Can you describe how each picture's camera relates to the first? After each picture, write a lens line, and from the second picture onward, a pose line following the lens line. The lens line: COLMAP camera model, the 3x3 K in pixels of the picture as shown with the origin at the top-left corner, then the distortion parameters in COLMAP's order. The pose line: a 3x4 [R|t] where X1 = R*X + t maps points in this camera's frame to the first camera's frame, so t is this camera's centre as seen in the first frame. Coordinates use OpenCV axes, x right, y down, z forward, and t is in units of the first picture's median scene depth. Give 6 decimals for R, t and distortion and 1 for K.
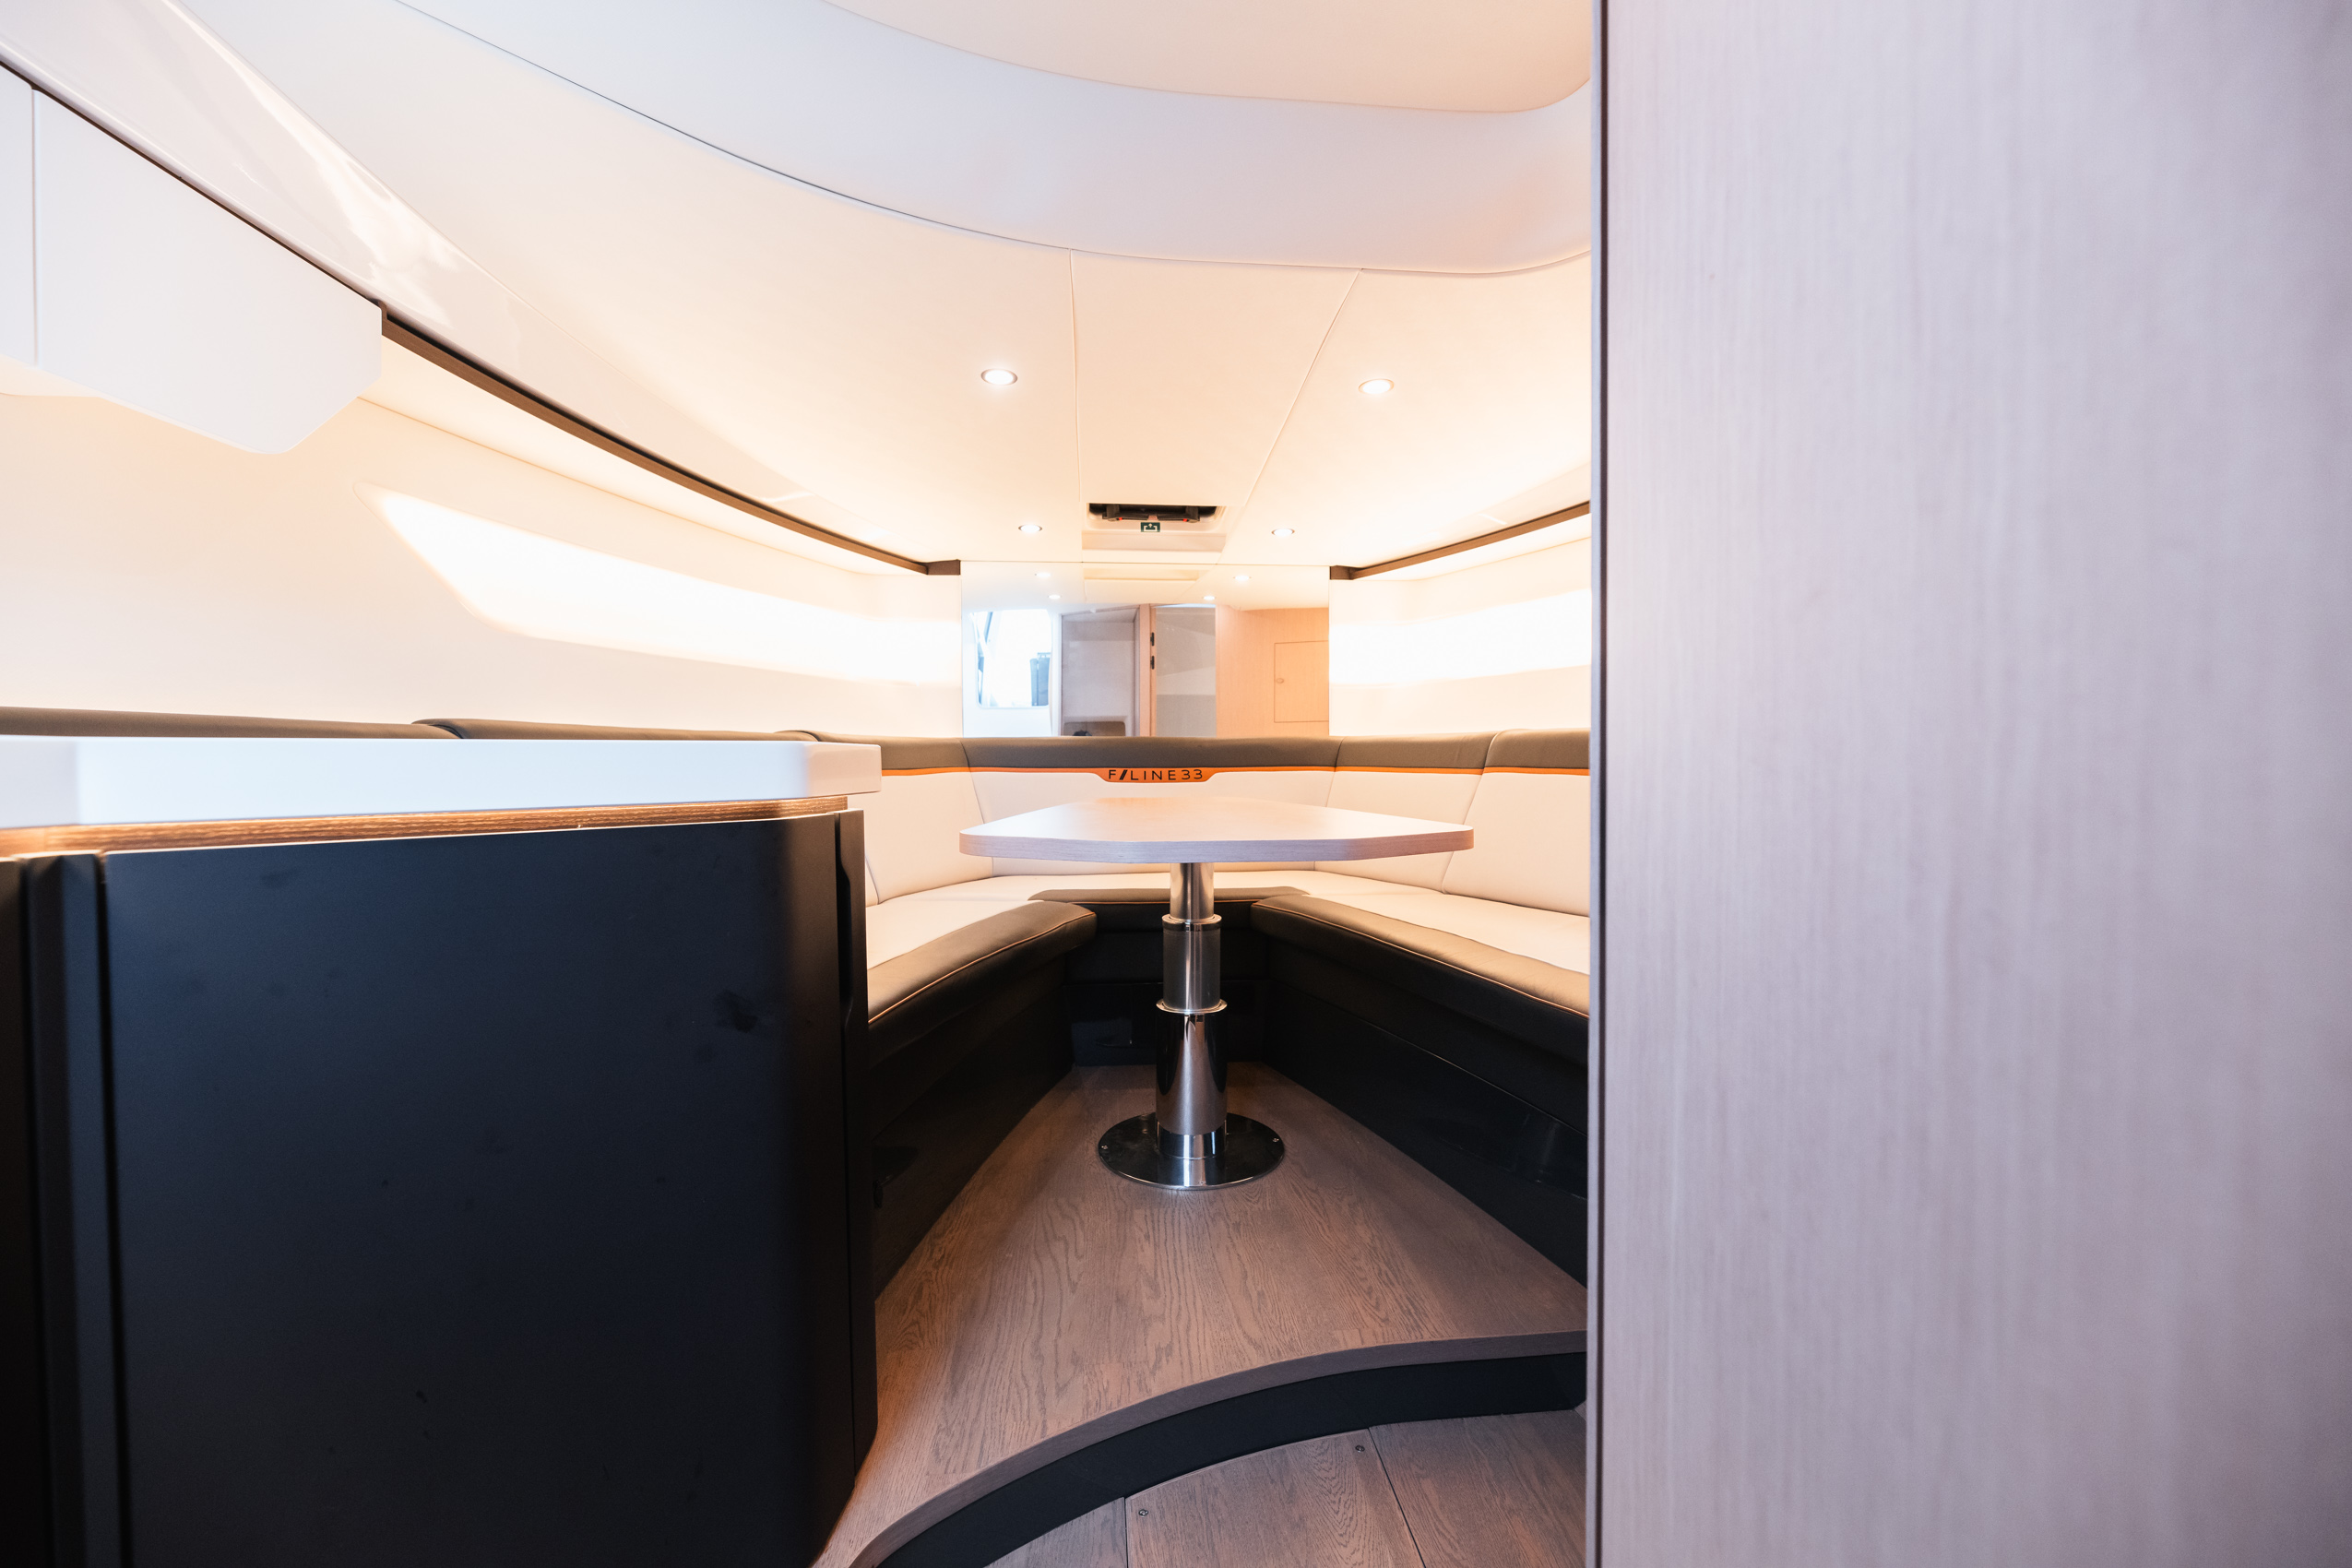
lens RADIAL K [[986.2, 0, 1177.9], [0, 986.2, 797.5], [0, 0, 1]] dist [-0.019124, -0.000153]
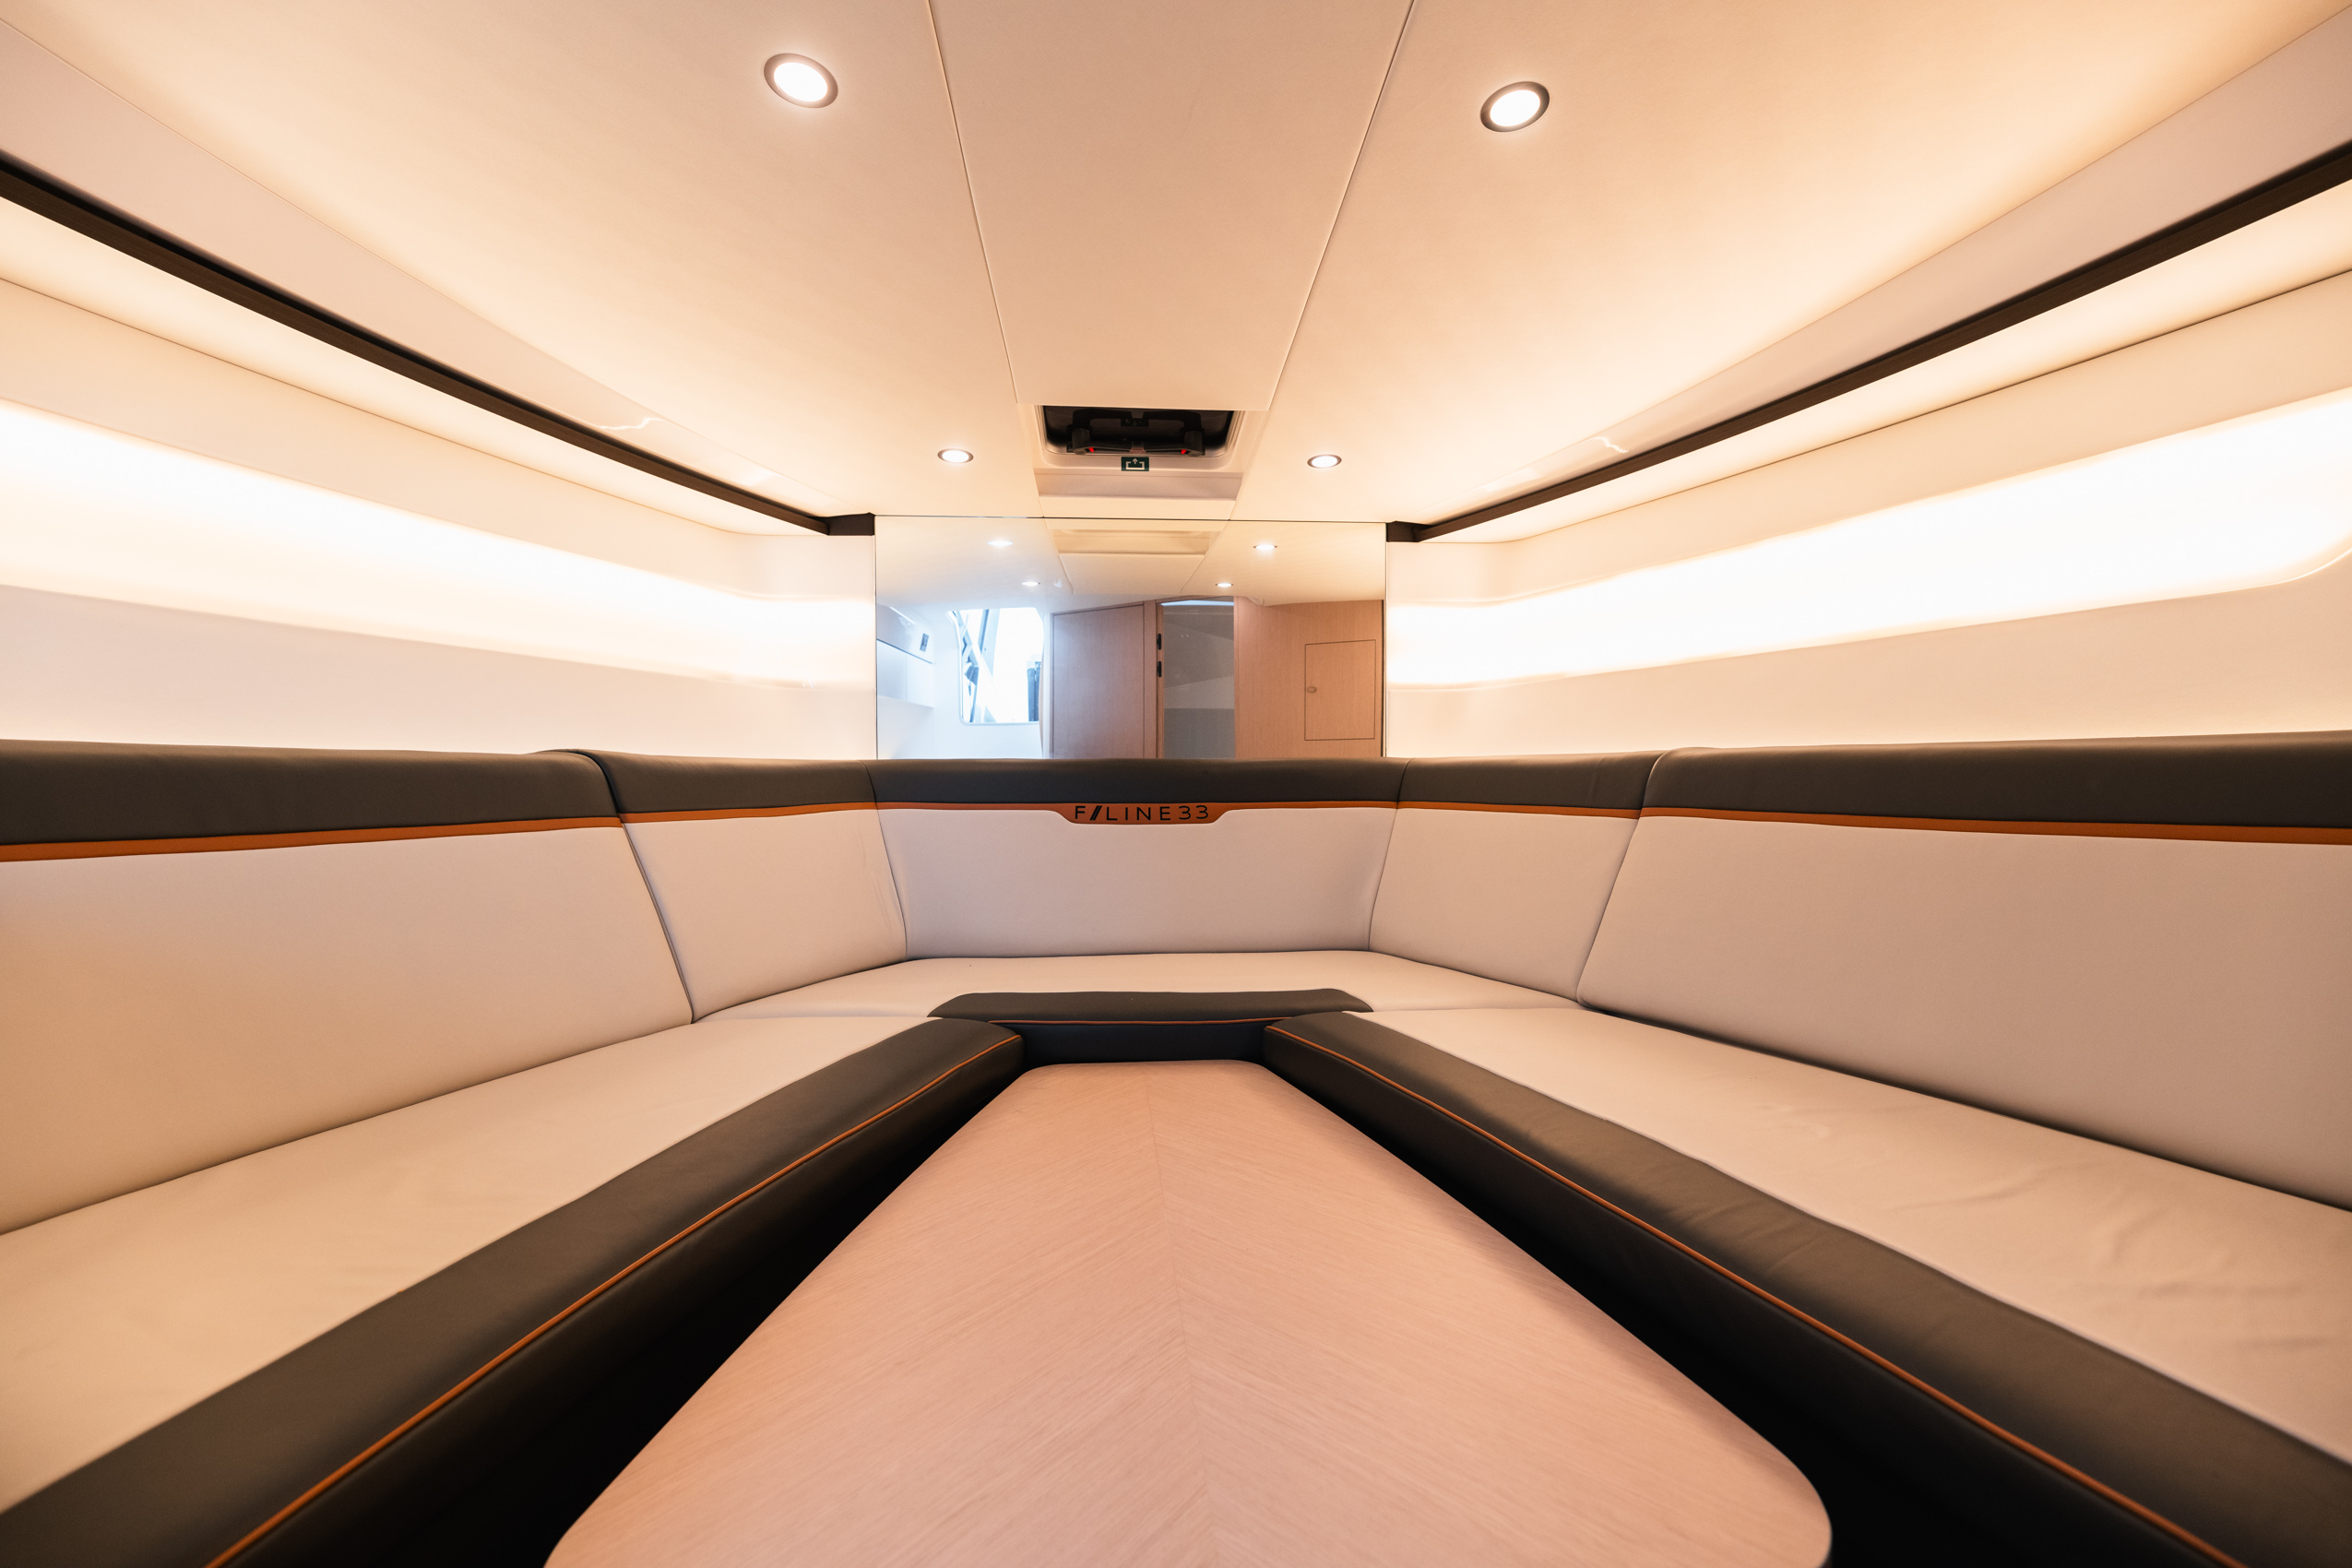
lens RADIAL K [[986.2, 0, 1177.9], [0, 986.2, 797.5], [0, 0, 1]] dist [-0.019124, -0.000153]
pose [[0.999687, 0.001405, -0.024984, 0.020634], [-0.001884, 0.999815, -0.019153, -0.020414], [0.024952, 0.019194, 0.999504, 0.292956]]
